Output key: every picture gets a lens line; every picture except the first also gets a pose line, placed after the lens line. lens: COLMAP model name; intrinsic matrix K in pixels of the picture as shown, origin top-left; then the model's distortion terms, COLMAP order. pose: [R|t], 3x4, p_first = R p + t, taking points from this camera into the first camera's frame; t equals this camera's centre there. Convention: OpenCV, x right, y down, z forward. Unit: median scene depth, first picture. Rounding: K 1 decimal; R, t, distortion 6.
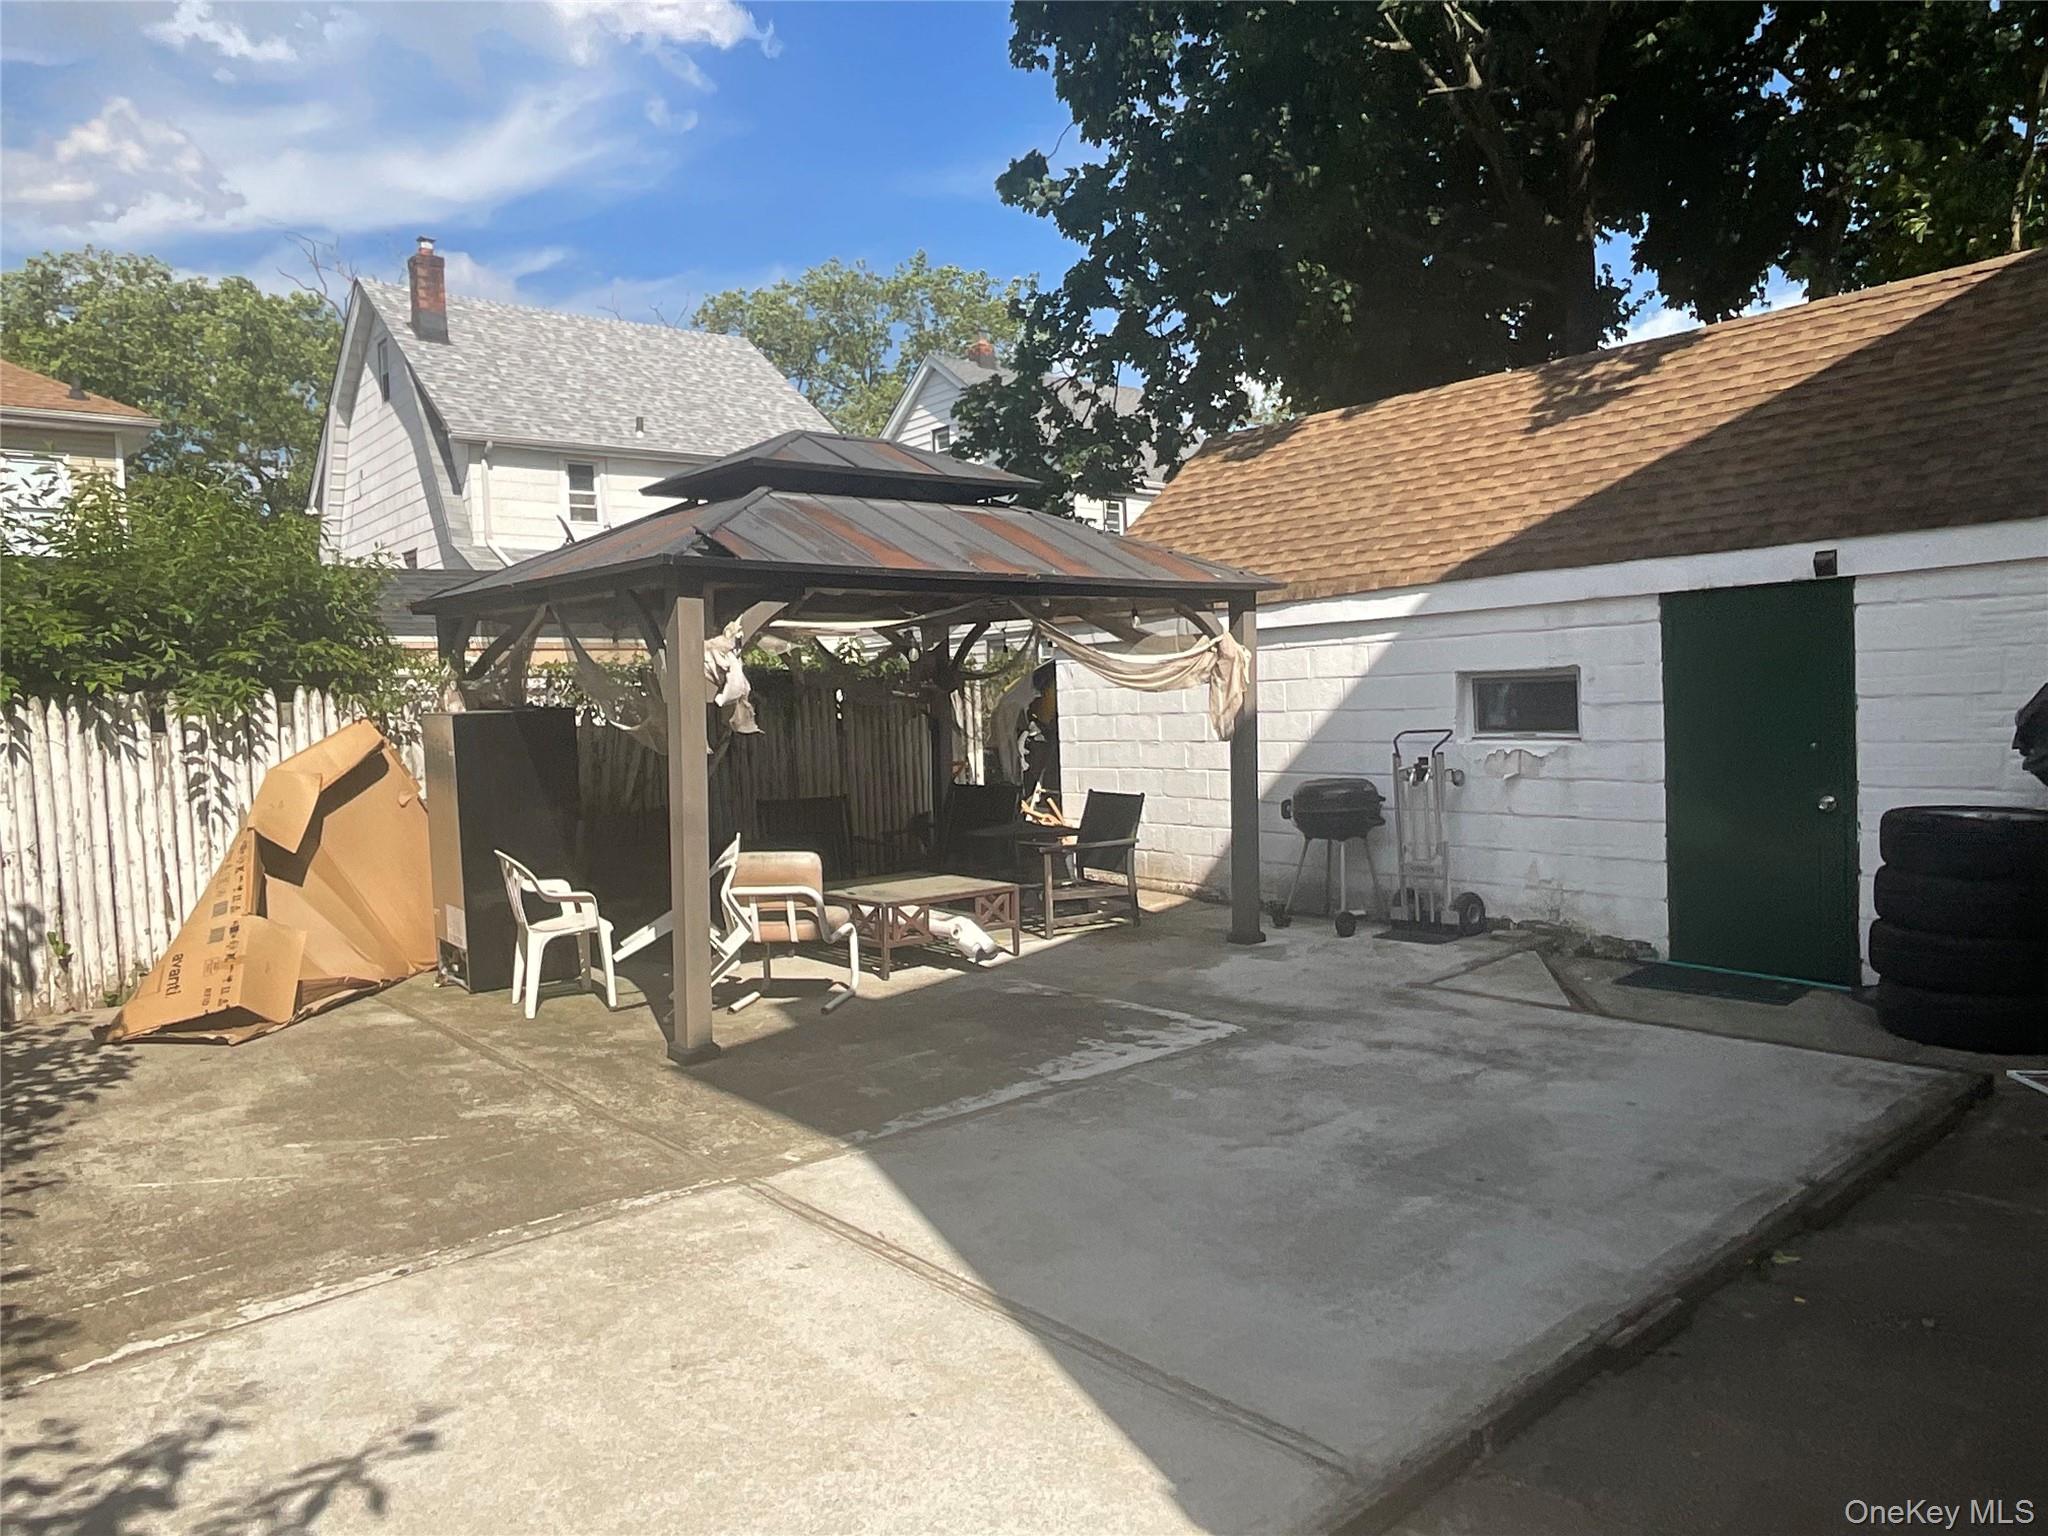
lens RADIAL K [[1359.1, 0, 1024.0], [0, 1359.1, 768.0], [0, 0, 1]] dist [0.000917, -0.000471]
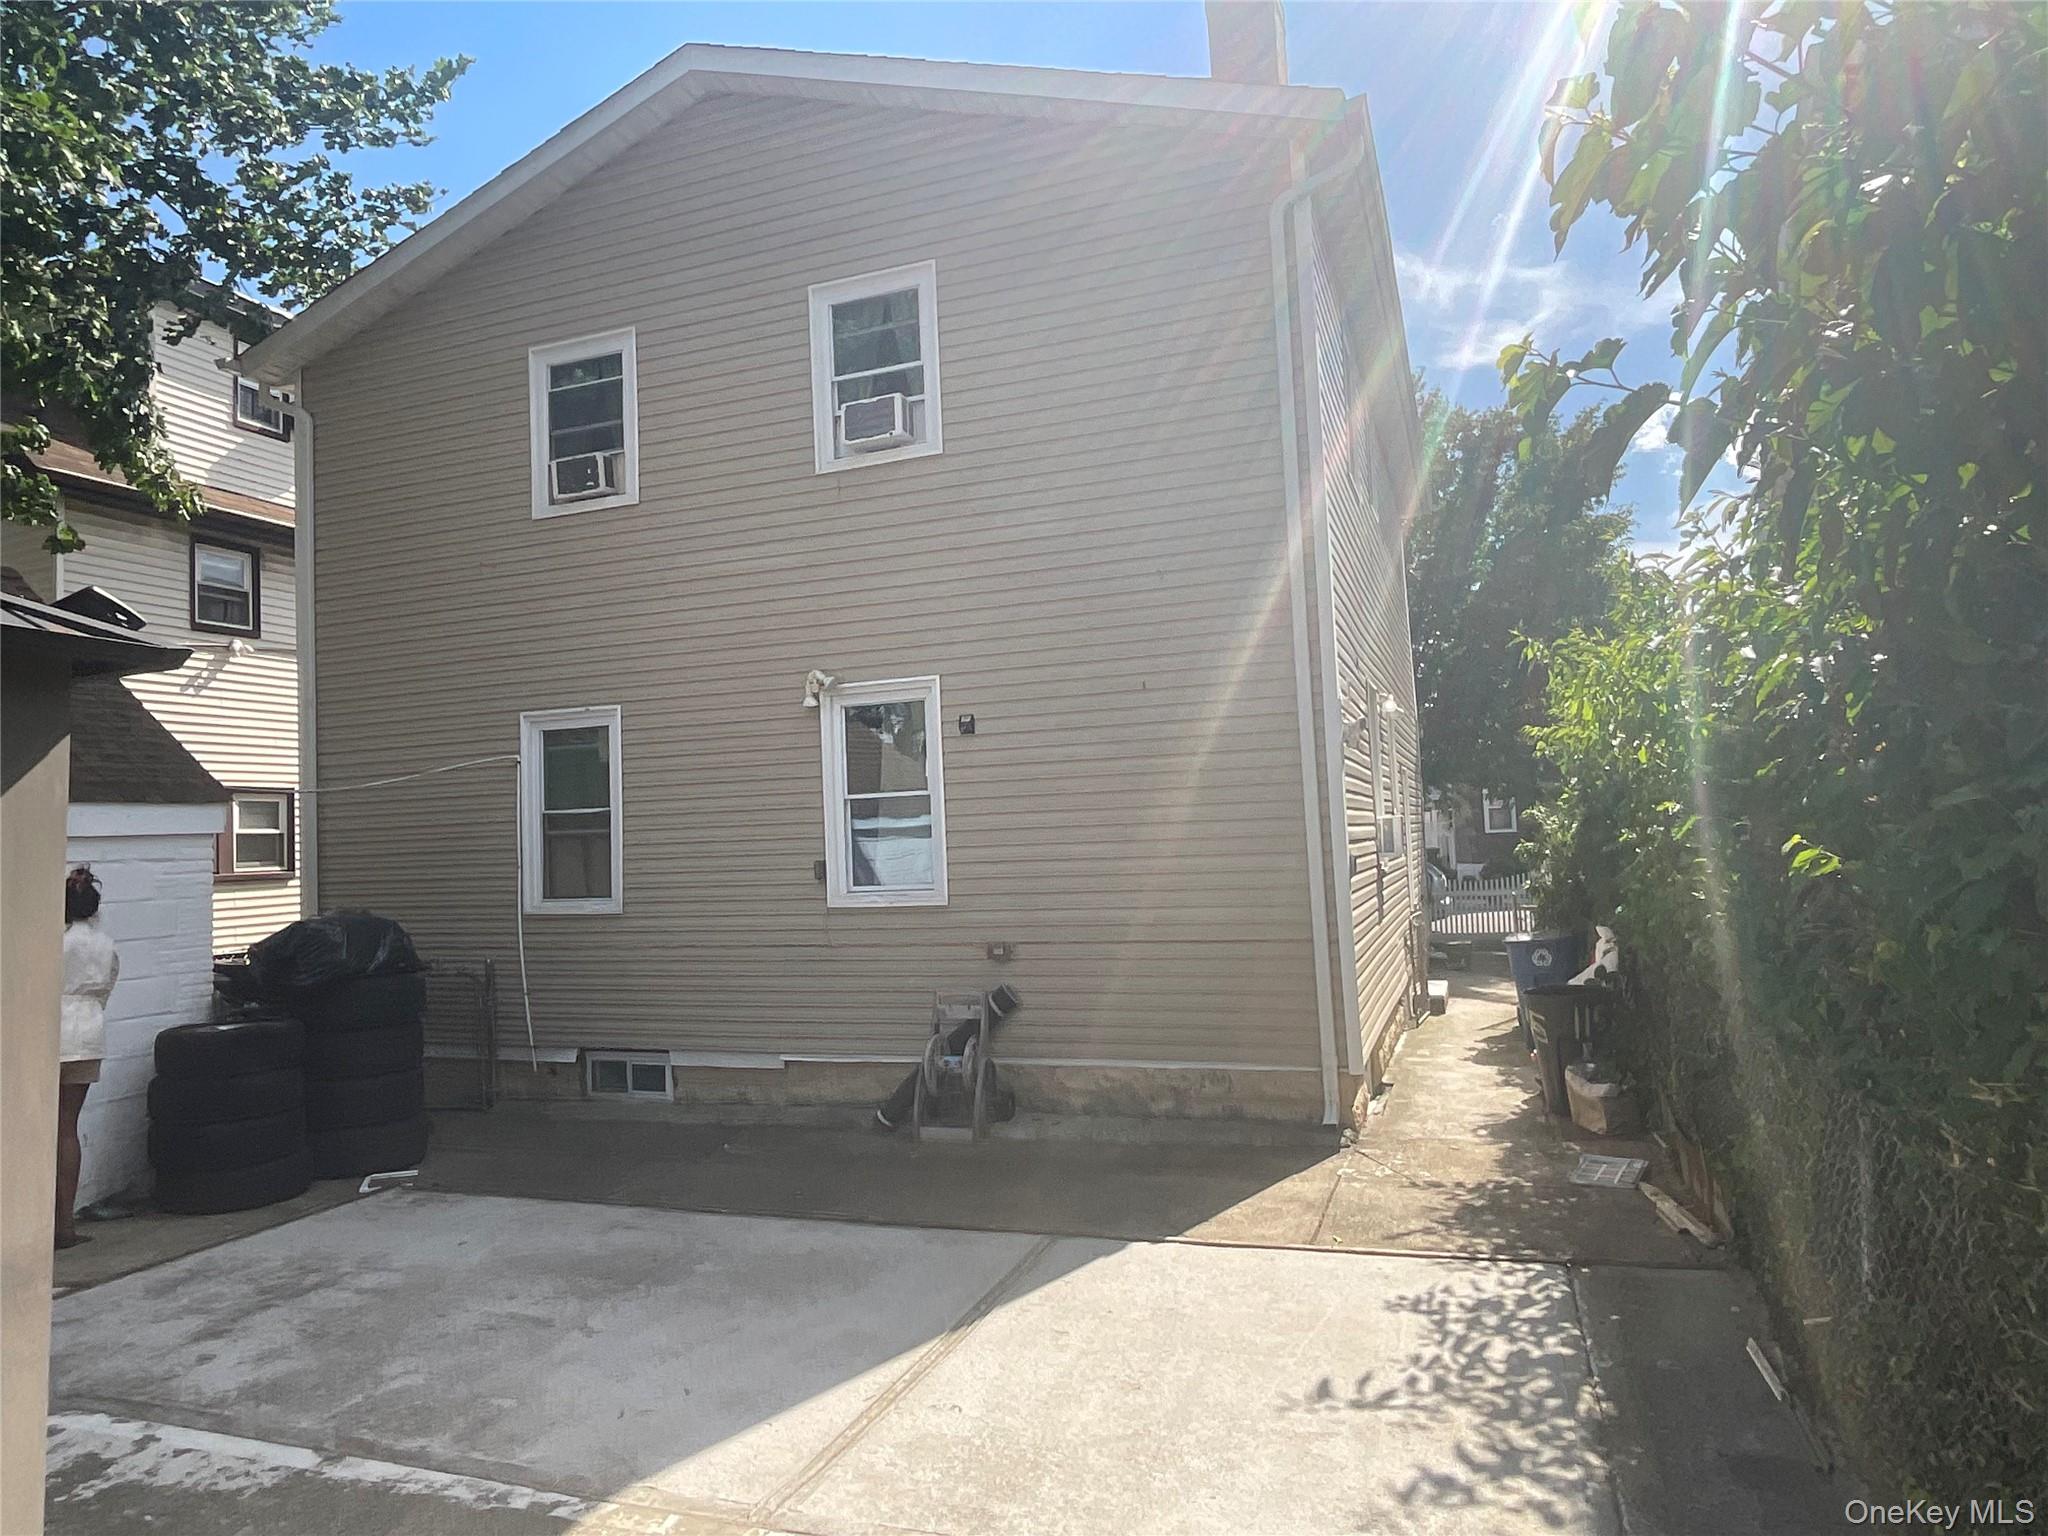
lens RADIAL K [[1271.5, 0, 1024.0], [0, 1271.5, 768.0], [0, 0, 1]] dist [-0.000151, 0.003483]
pose [[-0.479942, 0.102853, 0.871250, -0.879220], [0.098430, 0.993146, -0.063021, -0.068323], [-0.871761, 0.055511, -0.486777, 1.076096]]
